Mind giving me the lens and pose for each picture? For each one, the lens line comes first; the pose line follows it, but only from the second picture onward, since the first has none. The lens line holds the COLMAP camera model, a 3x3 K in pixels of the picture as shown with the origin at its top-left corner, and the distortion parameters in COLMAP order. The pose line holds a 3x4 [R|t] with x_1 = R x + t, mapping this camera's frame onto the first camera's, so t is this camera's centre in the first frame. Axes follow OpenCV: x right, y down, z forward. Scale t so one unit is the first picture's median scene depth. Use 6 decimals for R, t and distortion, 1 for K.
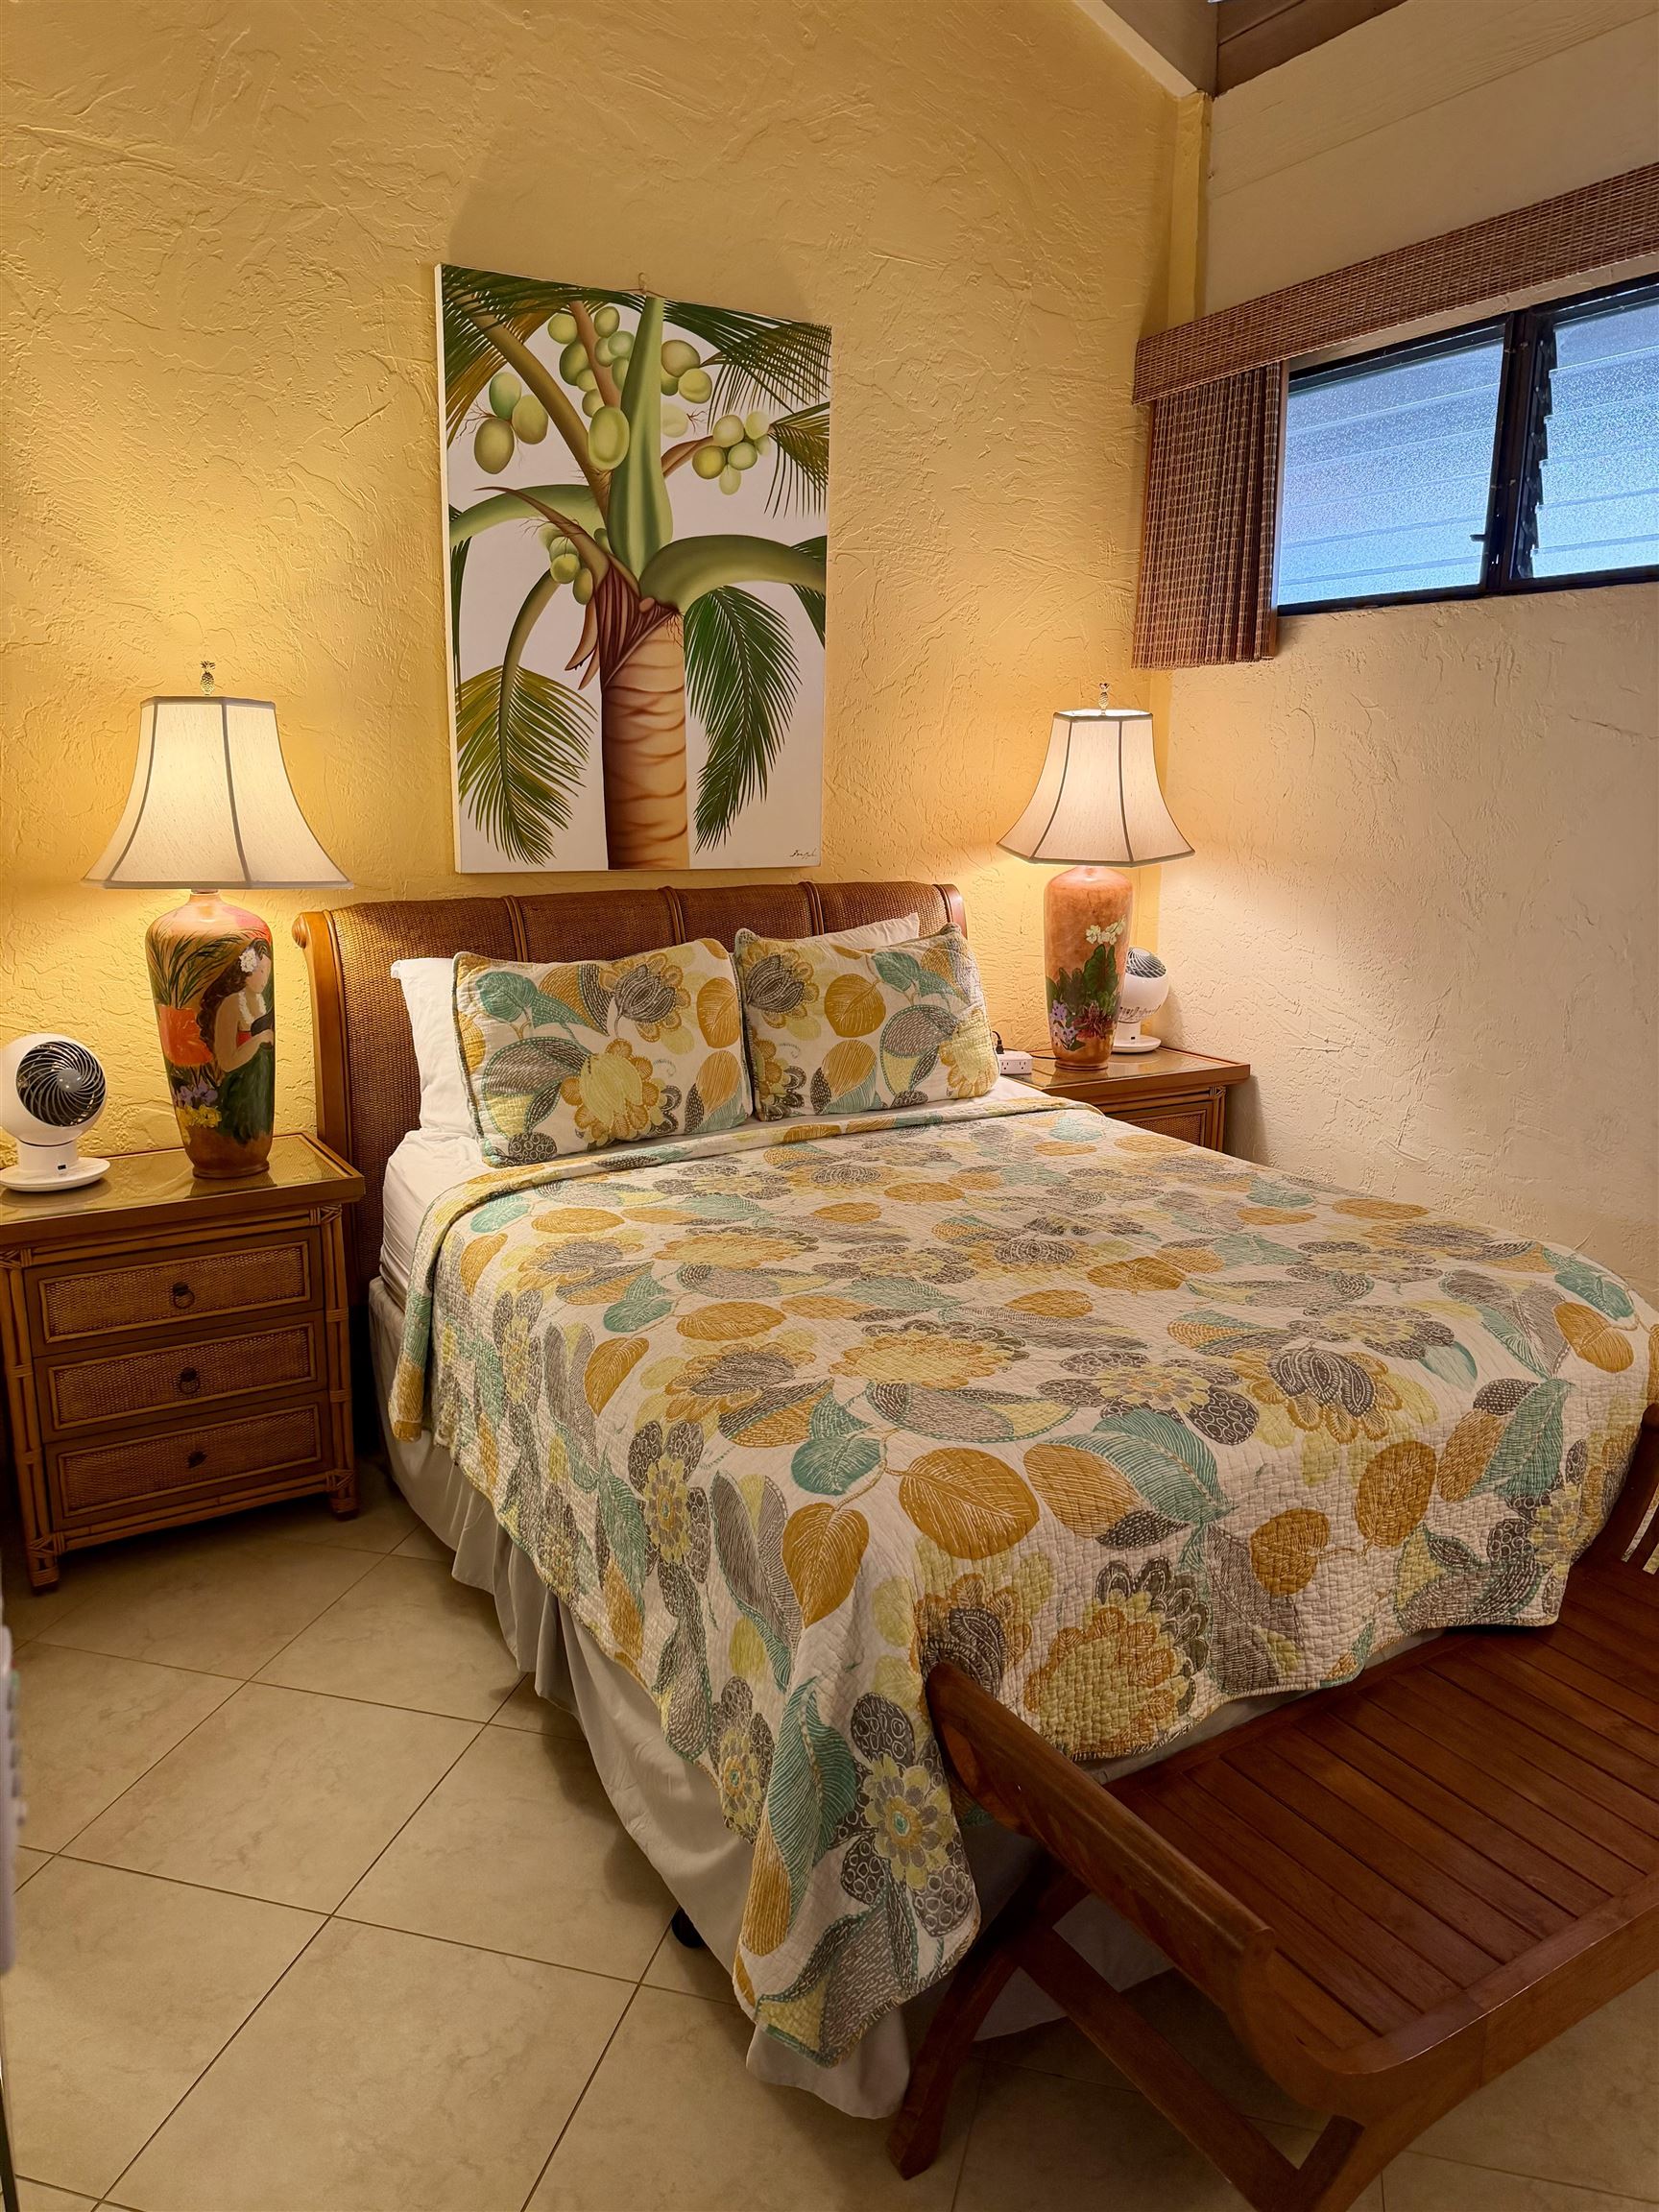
lens RADIAL K [[1547.2, 0, 804.9], [0, 1547.2, 1094.3], [0, 0, 1]] dist [0.047293, -0.071411]
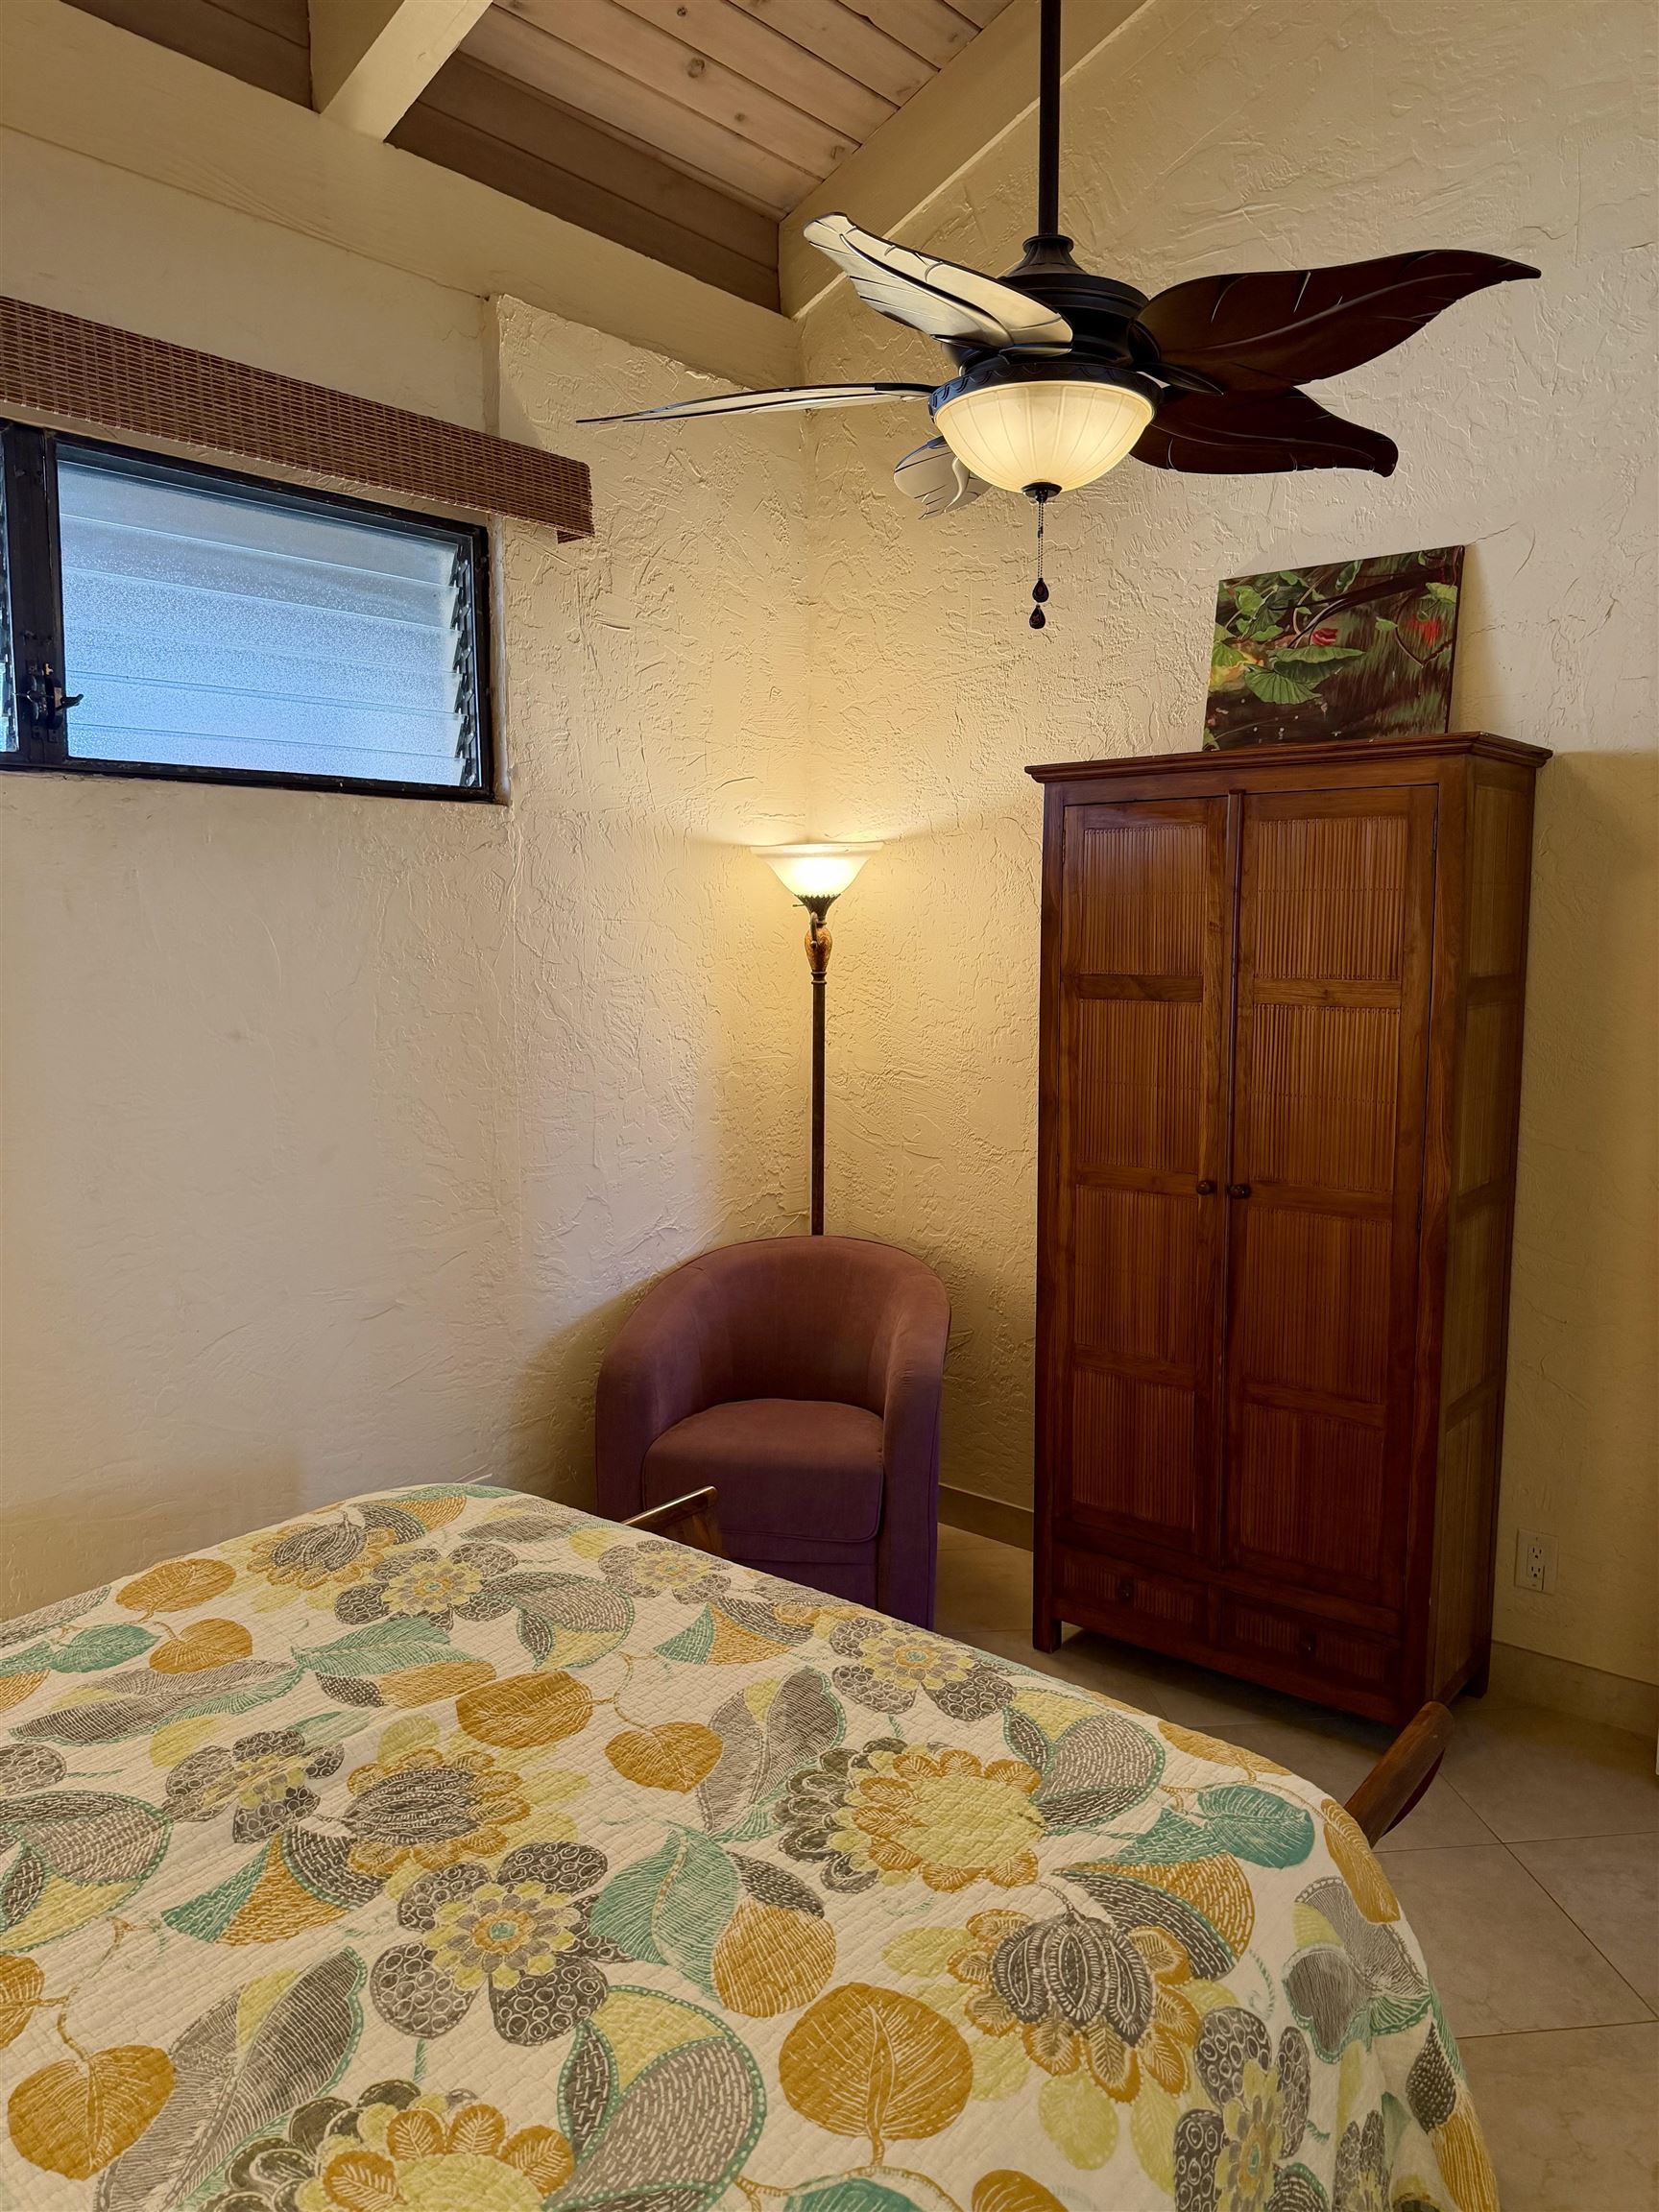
lens RADIAL K [[1547.2, 0, 832.7], [0, 1547.2, 1124.3], [0, 0, 1]] dist [0.047293, -0.071411]
pose [[-0.381515, -0.119505, 0.916605, -0.478686], [0.196362, 0.958498, 0.206698, -0.269132], [-0.903265, 0.258845, -0.342215, 1.066022]]
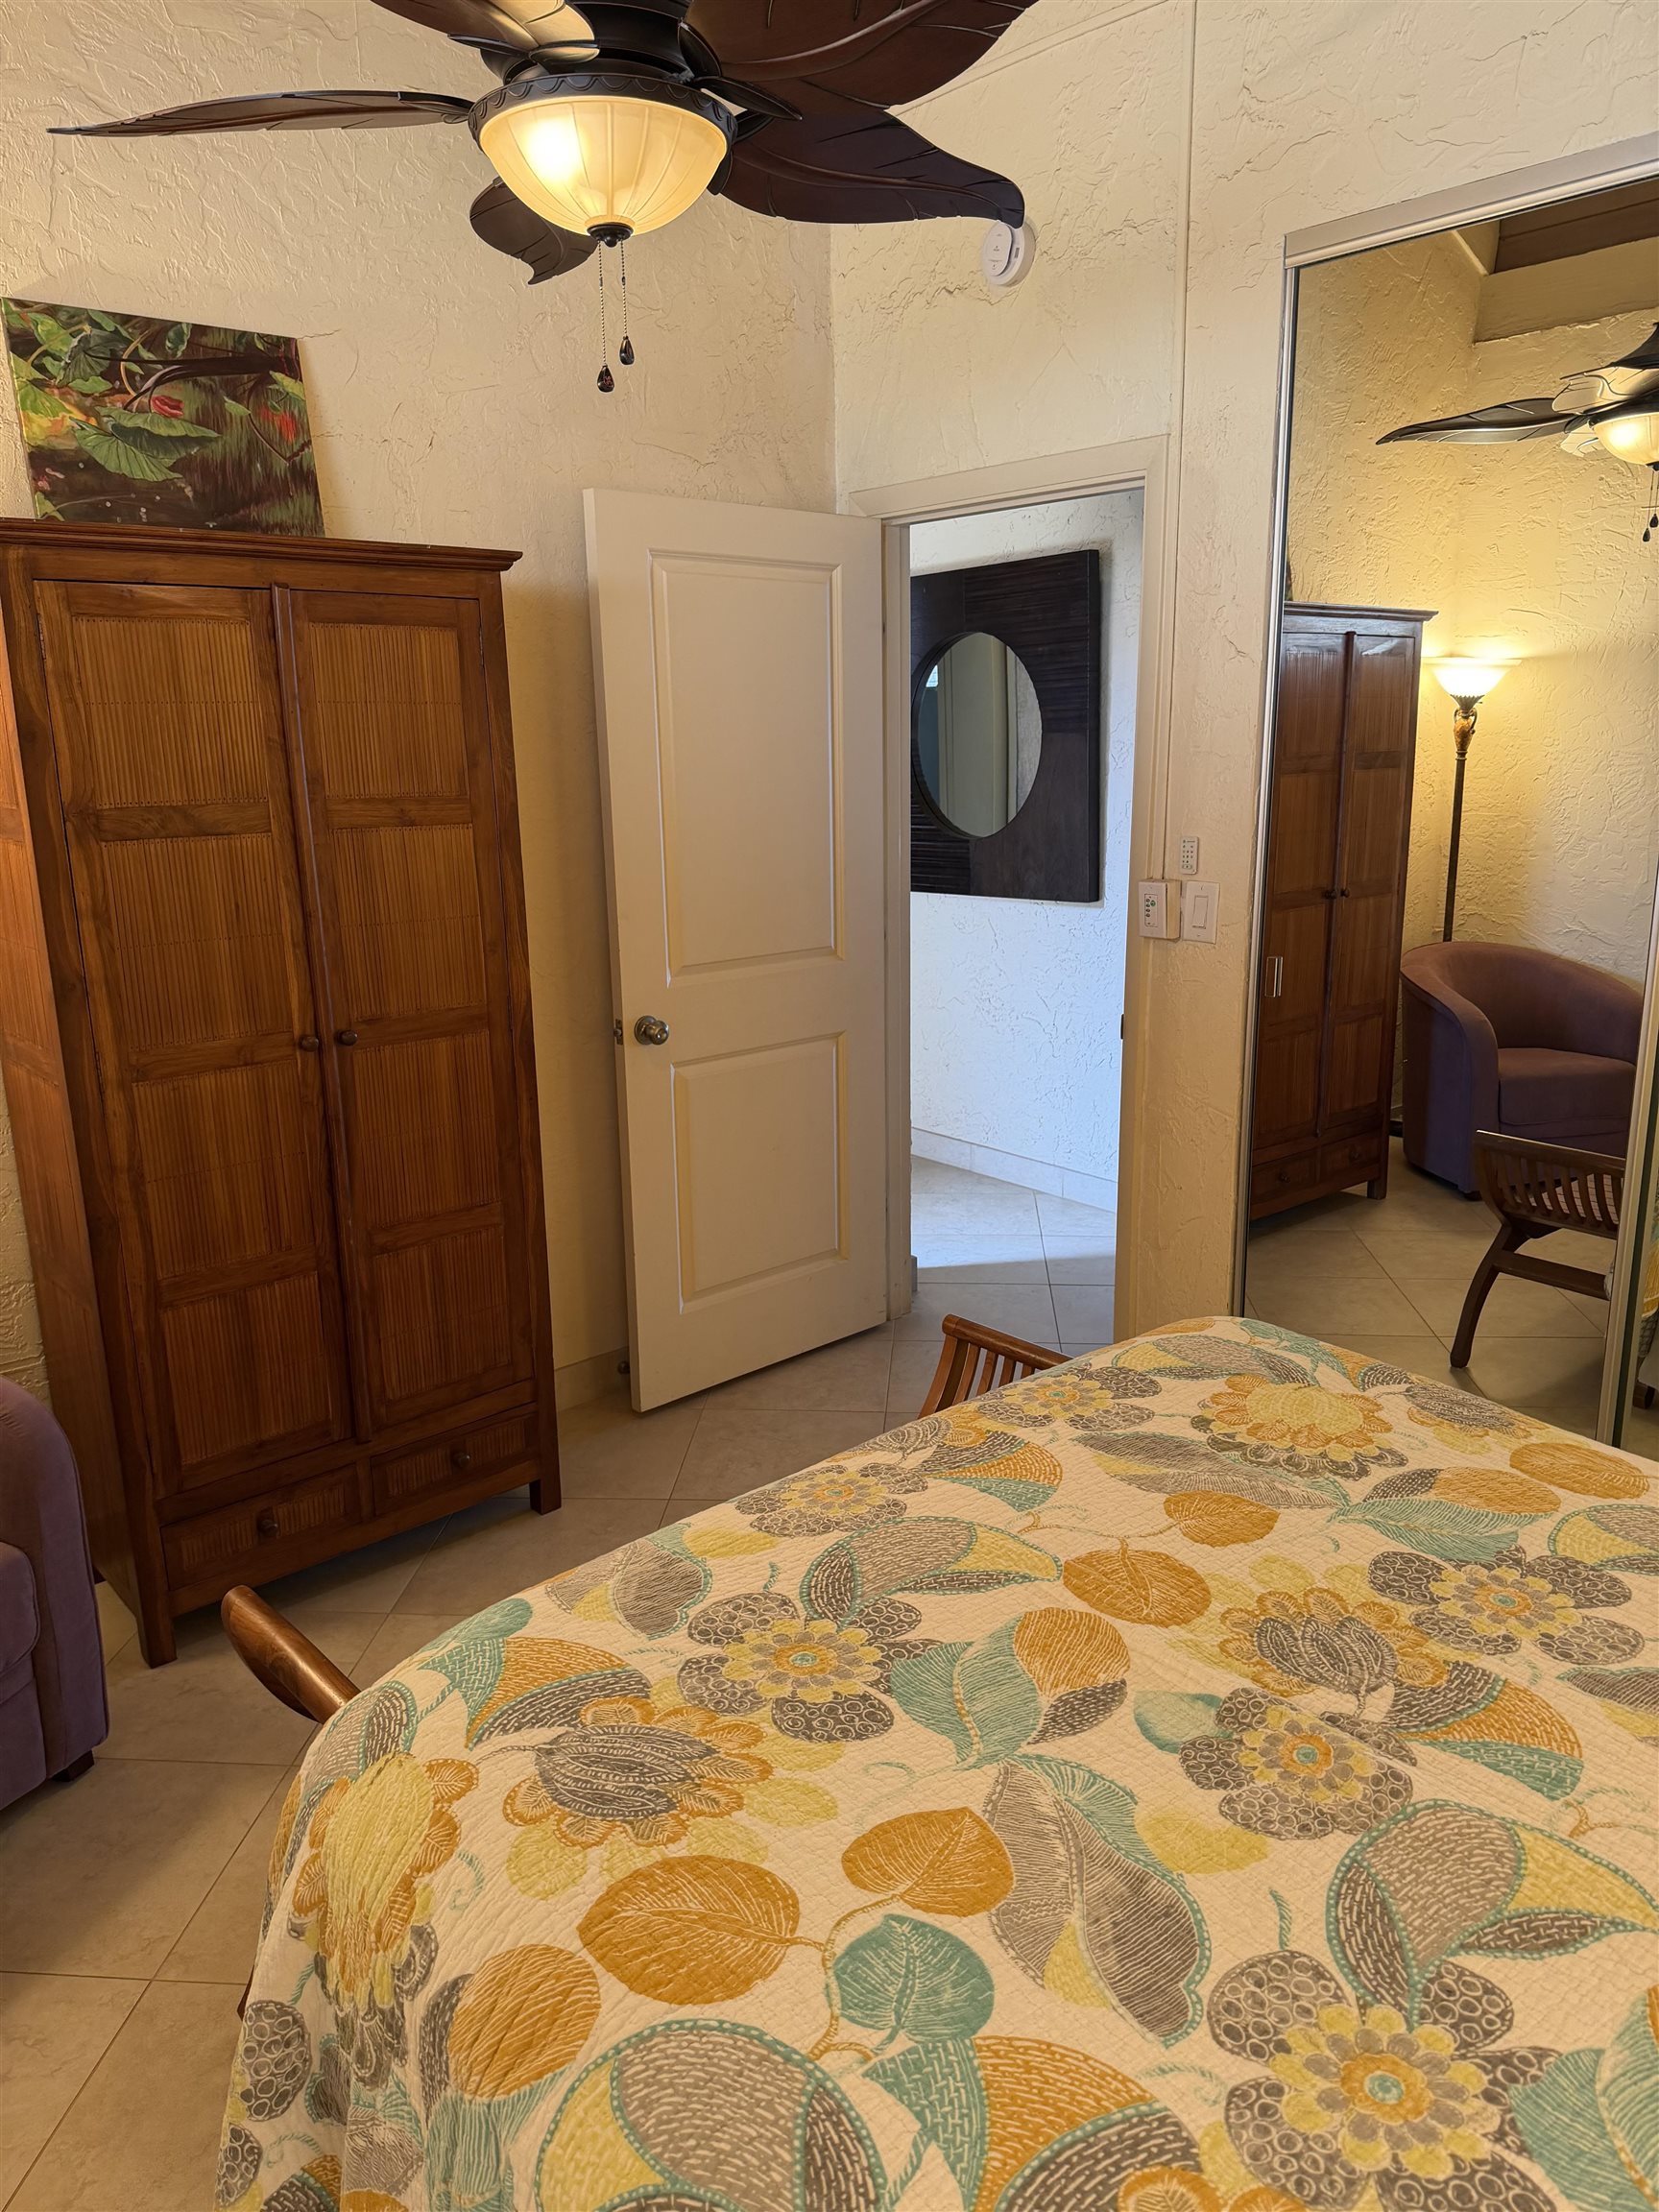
lens RADIAL K [[1547.2, 0, 839.8], [0, 1547.2, 1123.2], [0, 0, 1]] dist [0.047293, -0.071411]
pose [[-0.978086, 0.072371, -0.195221, 0.460653], [-0.021191, 0.898172, 0.439134, -0.355965], [0.207122, 0.433647, -0.876955, 1.494563]]
